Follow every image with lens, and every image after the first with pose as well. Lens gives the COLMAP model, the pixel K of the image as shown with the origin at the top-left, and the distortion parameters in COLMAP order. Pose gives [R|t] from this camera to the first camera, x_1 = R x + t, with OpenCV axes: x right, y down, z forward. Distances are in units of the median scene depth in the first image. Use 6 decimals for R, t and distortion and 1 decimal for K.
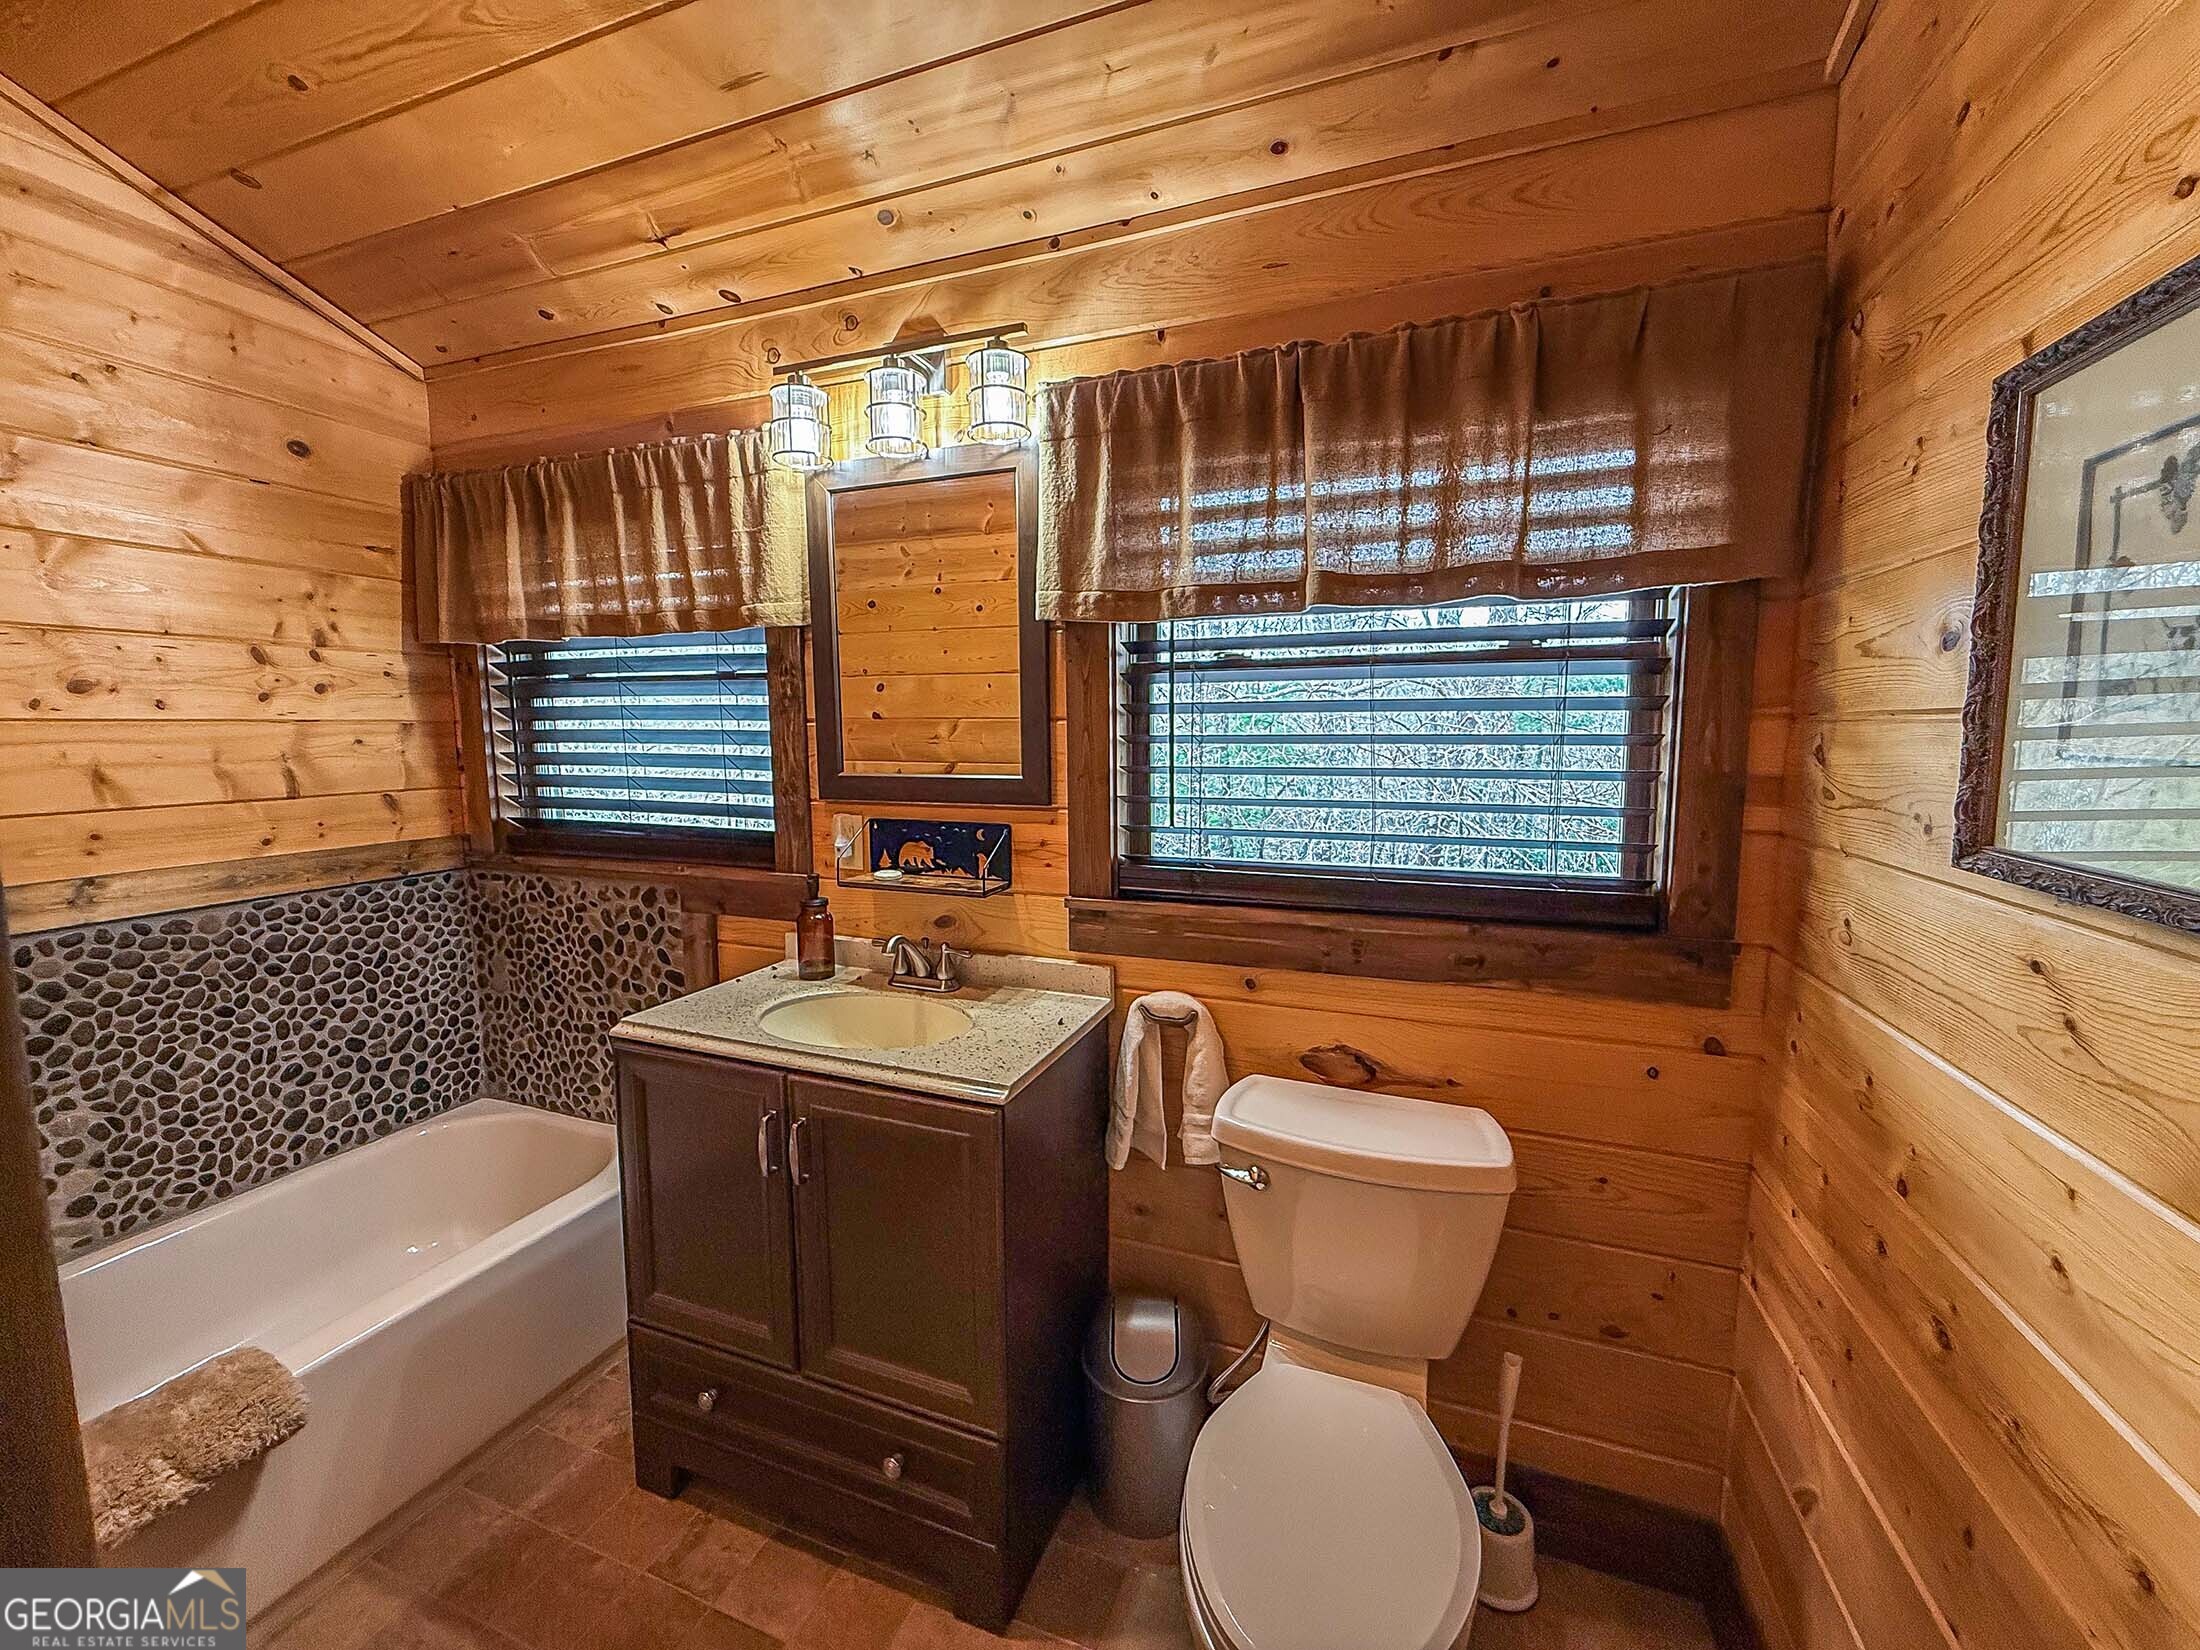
lens RADIAL K [[877.4, 0, 1092.0], [0, 877.4, 824.9], [0, 0, 1]] dist [0.001577, -0.000358]
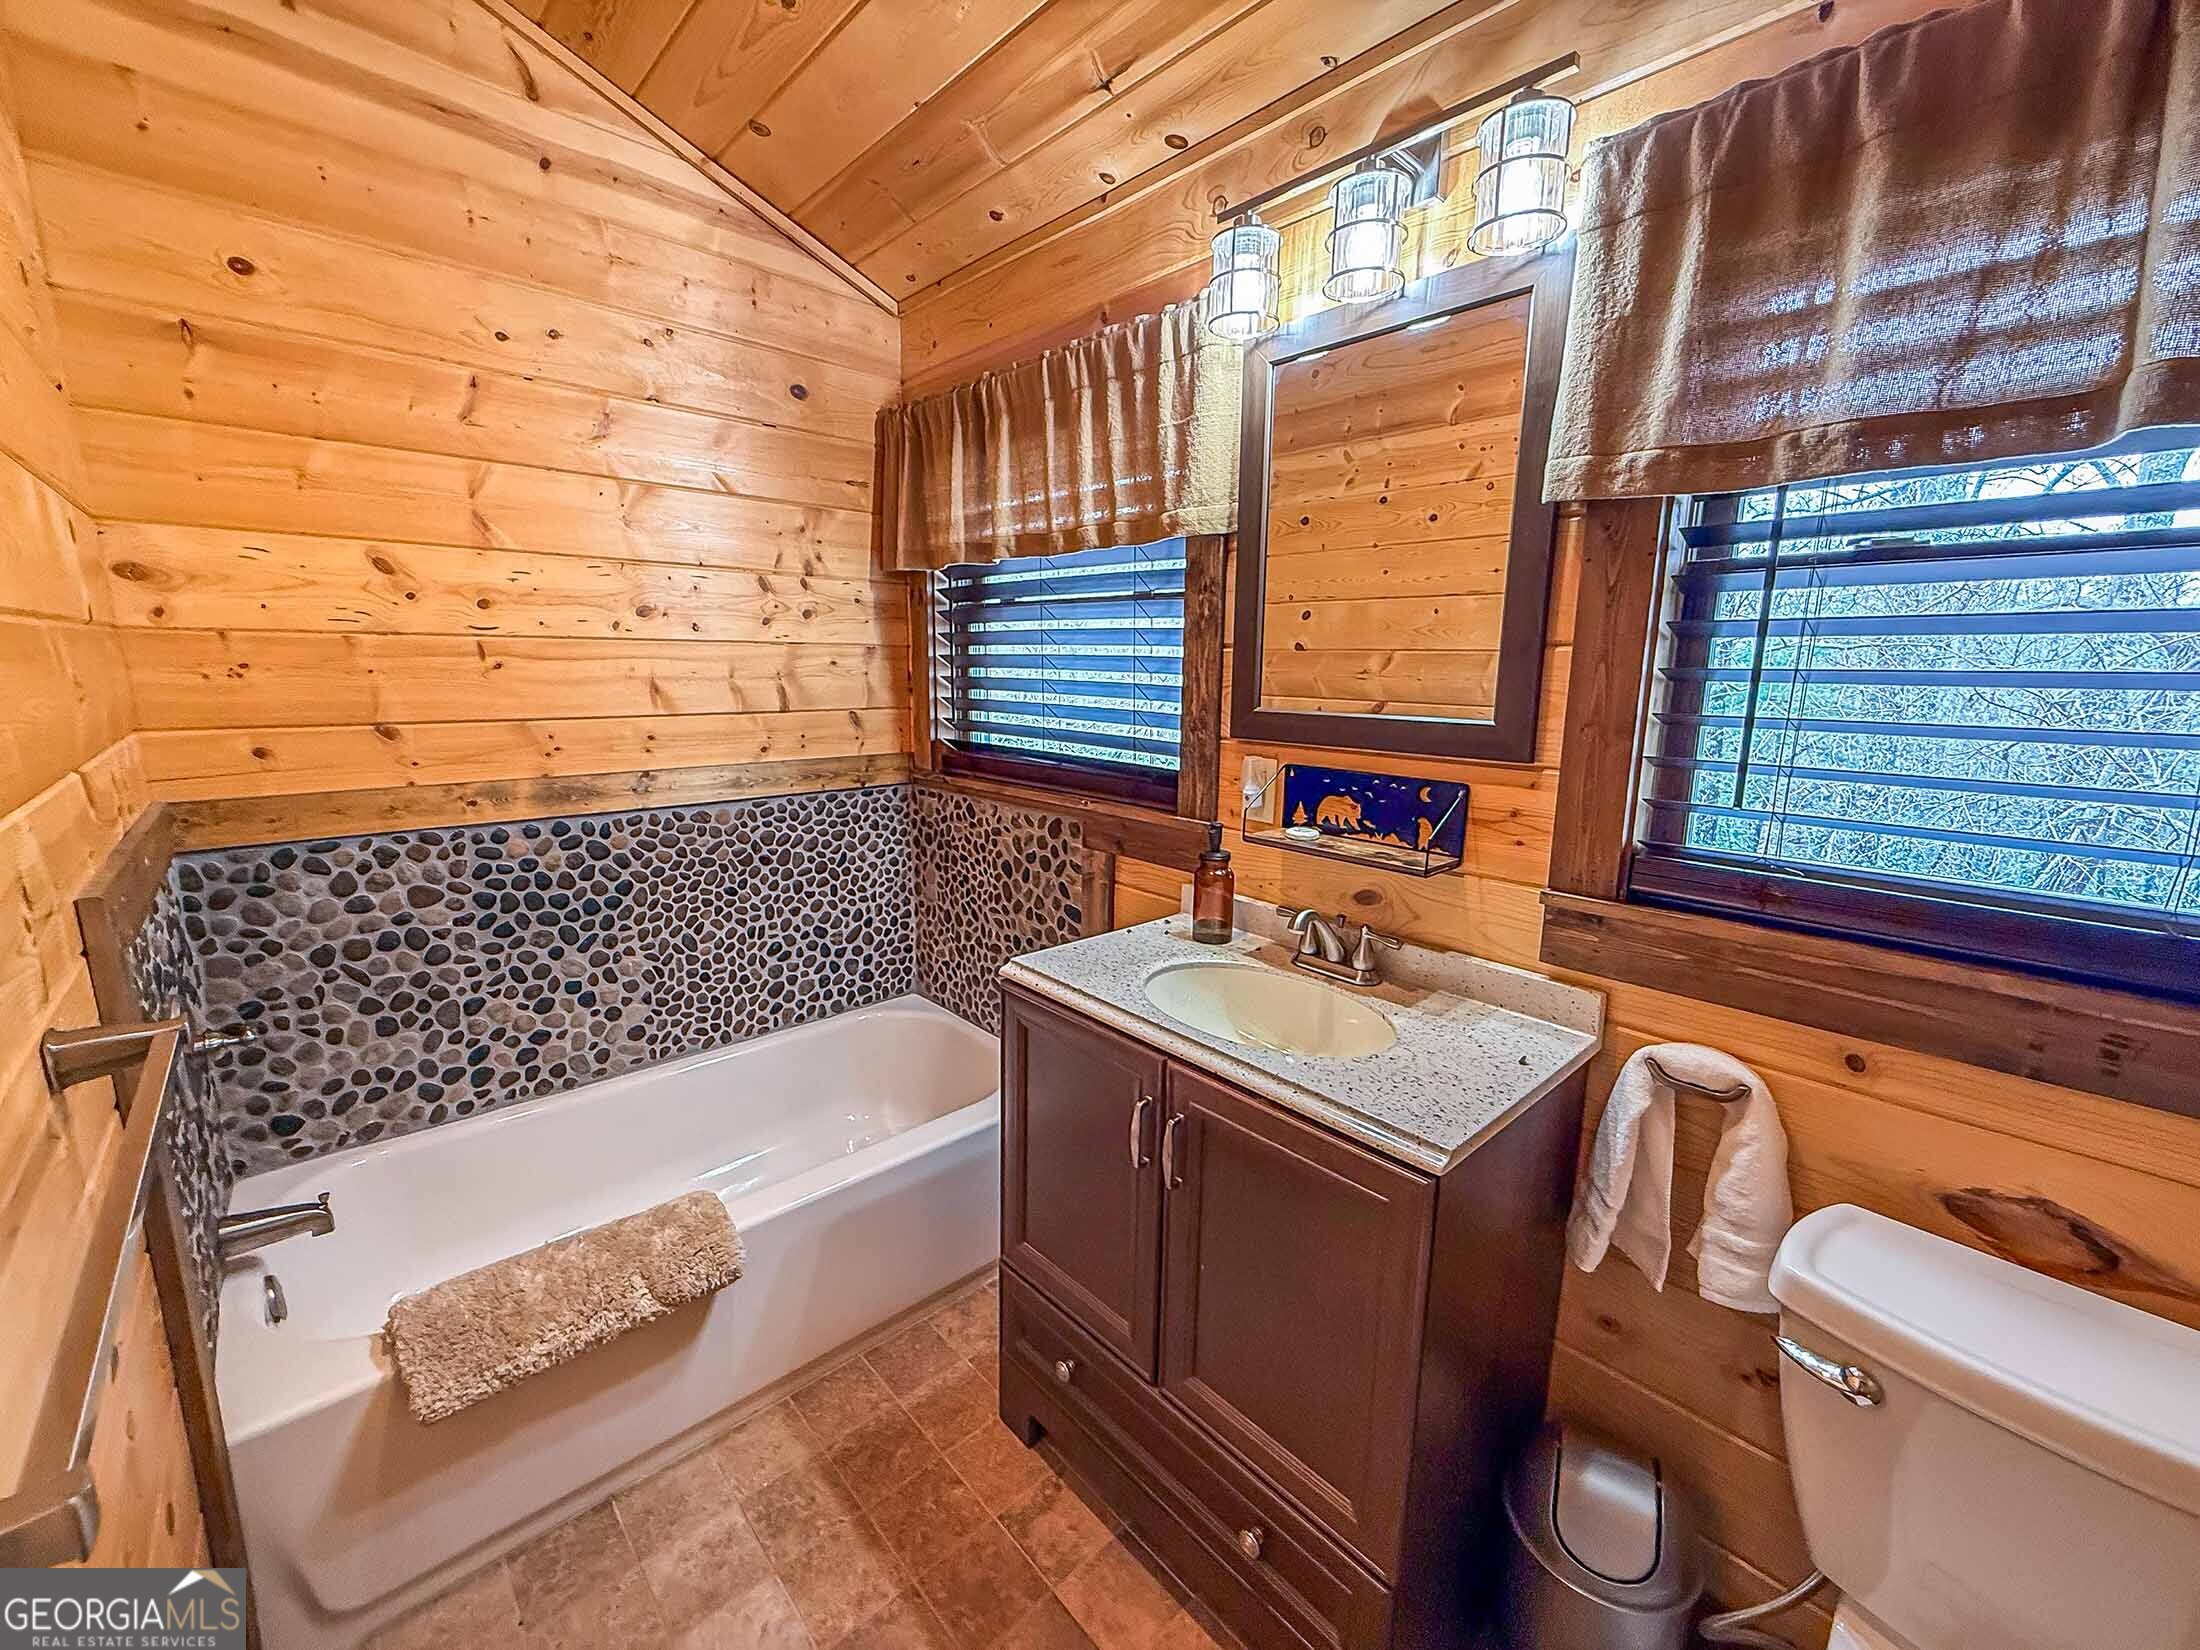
lens RADIAL K [[877.4, 0, 1092.0], [0, 877.4, 824.9], [0, 0, 1]] dist [0.001577, -0.000358]
pose [[0.895281, 0.096510, -0.434923, -0.049032], [-0.065971, 0.994210, 0.084816, -0.008208], [0.440591, -0.047242, 0.896464, 0.163263]]
